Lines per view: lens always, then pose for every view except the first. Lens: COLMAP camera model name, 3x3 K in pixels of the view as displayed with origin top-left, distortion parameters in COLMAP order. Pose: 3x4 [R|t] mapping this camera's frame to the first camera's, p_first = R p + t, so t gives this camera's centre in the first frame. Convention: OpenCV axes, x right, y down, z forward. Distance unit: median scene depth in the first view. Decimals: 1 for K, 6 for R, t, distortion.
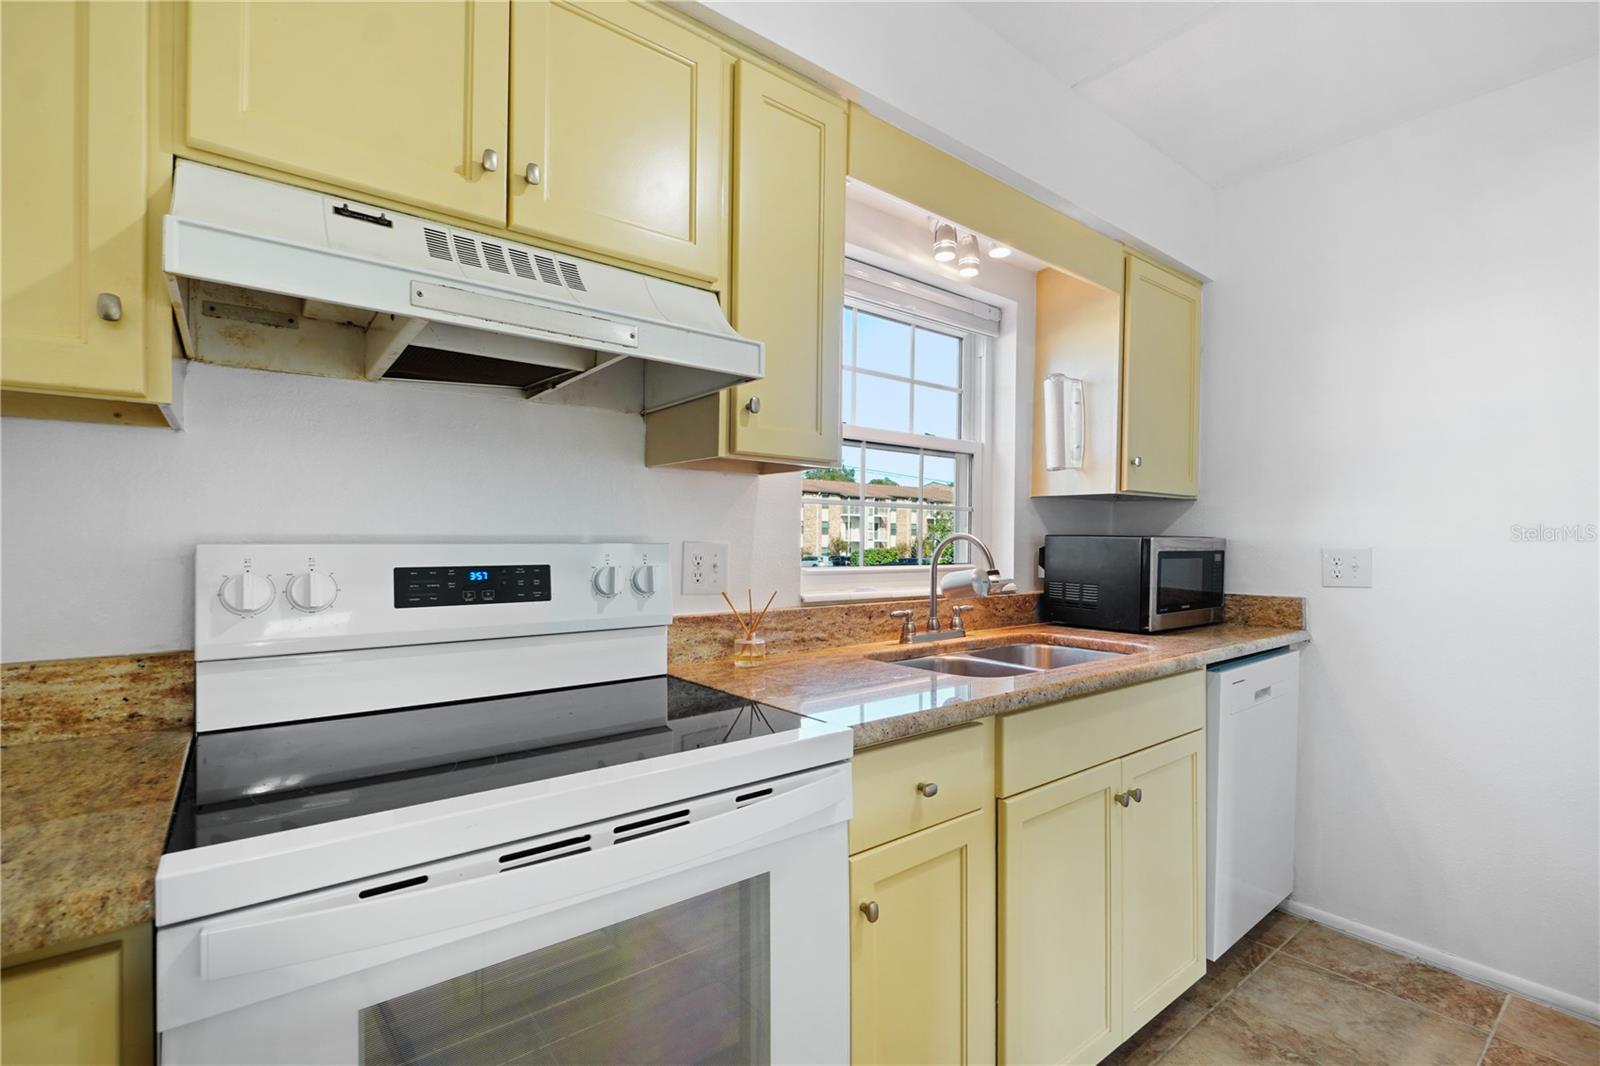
lens RADIAL K [[704.7, 0, 786.3], [0, 704.7, 538.8], [0, 0, 1]] dist [-0.000718, -0.001781]
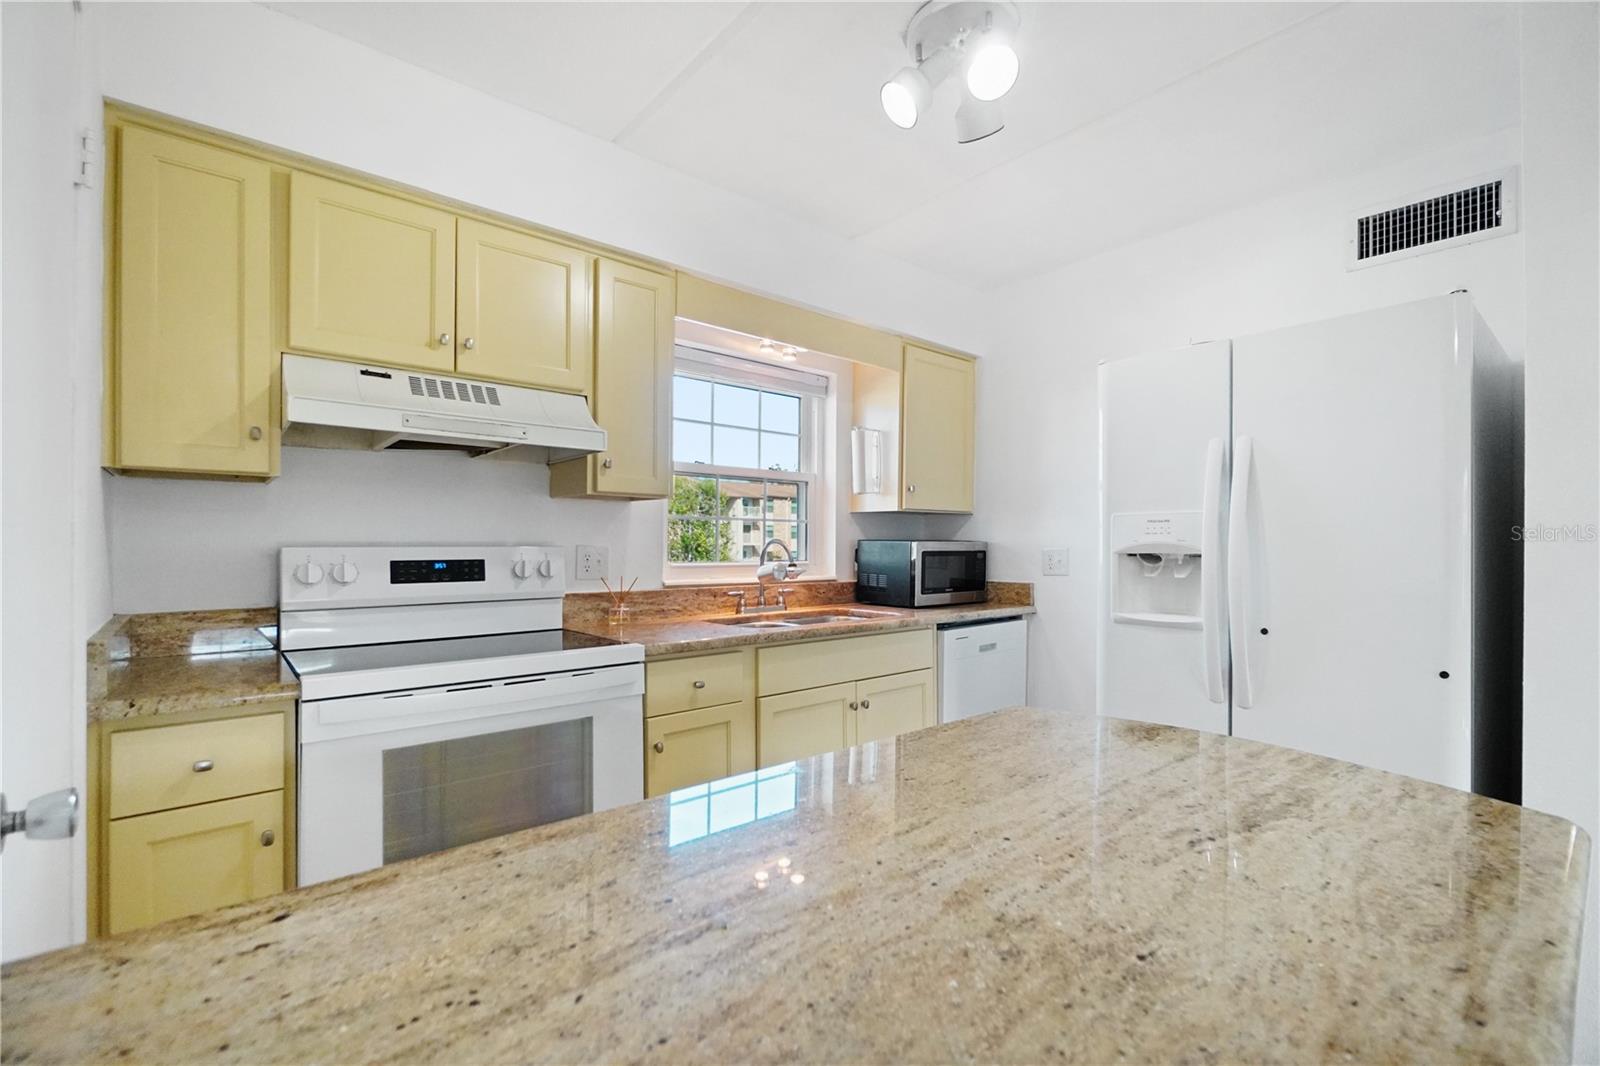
lens RADIAL K [[704.7, 0, 800.2], [0, 704.7, 545.5], [0, 0, 1]] dist [-0.000718, -0.001781]
pose [[0.998464, -0.003524, 0.055298, 0.294048], [0.003353, 0.999989, 0.003195, 0.001173], [-0.055308, -0.003004, 0.998465, -0.650568]]
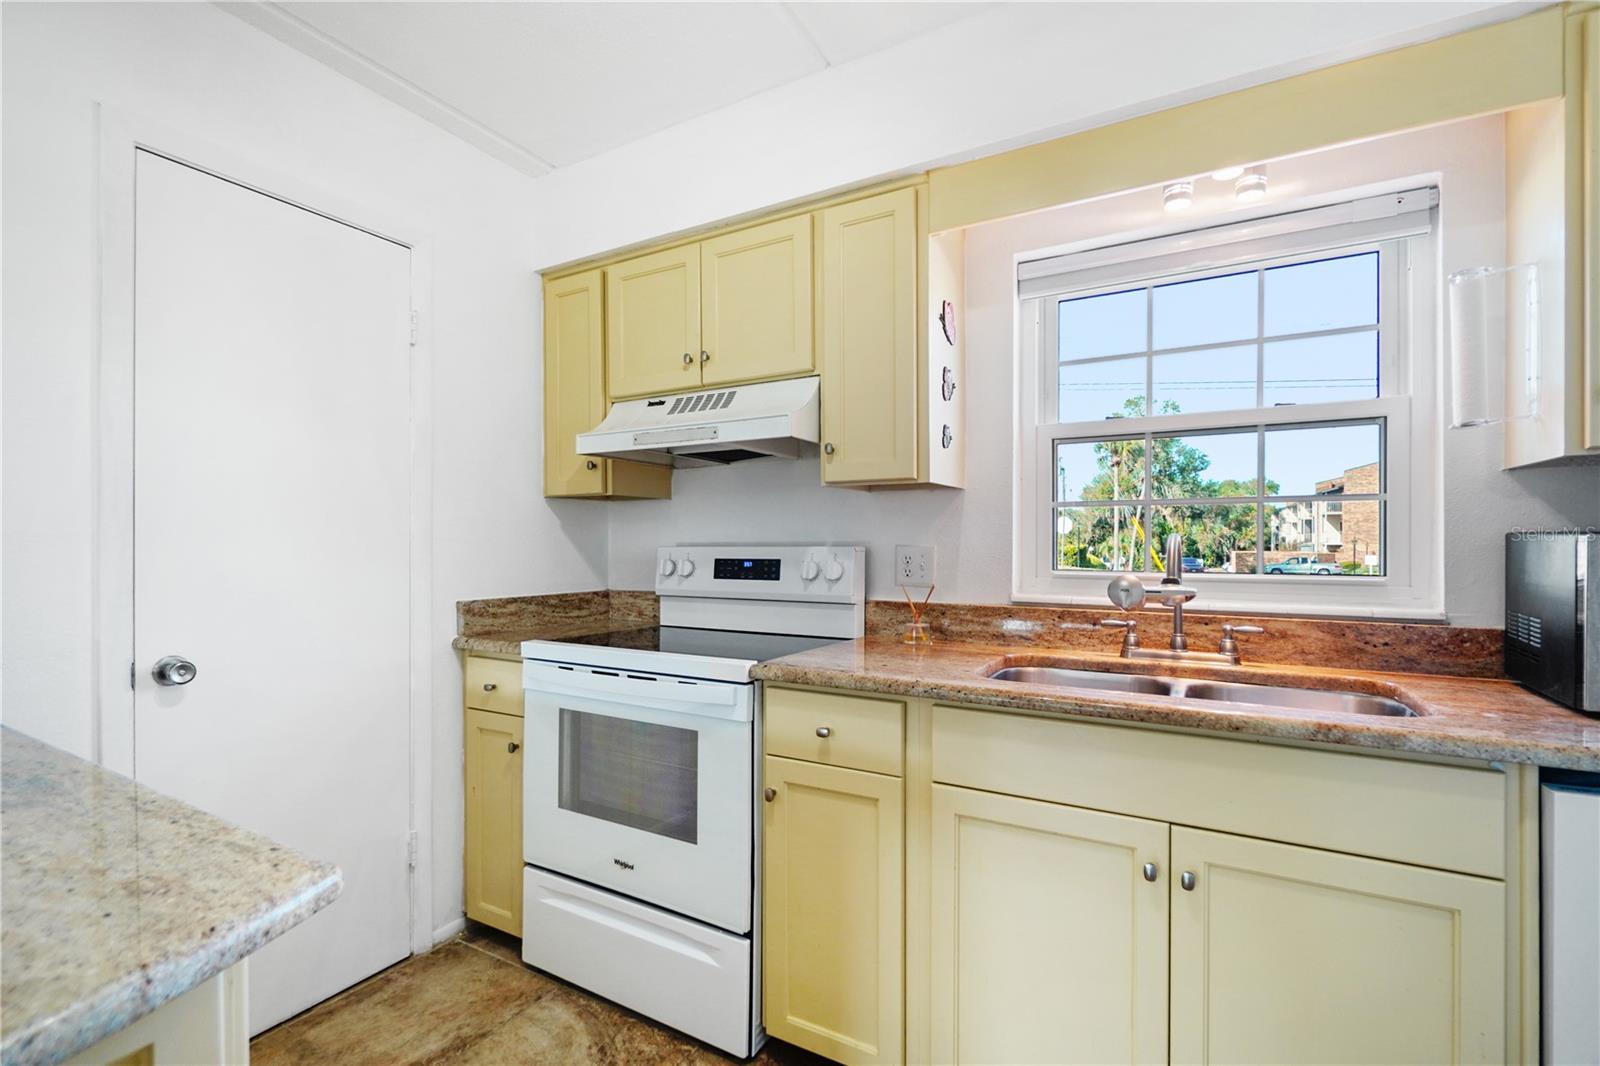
lens RADIAL K [[704.7, 0, 797.4], [0, 704.7, 546.2], [0, 0, 1]] dist [-0.000718, -0.001781]
pose [[0.392157, -0.004063, -0.919889, 1.140914], [0.003420, 0.999990, -0.002959, 0.009987], [0.919892, -0.001986, 0.392167, 0.352704]]
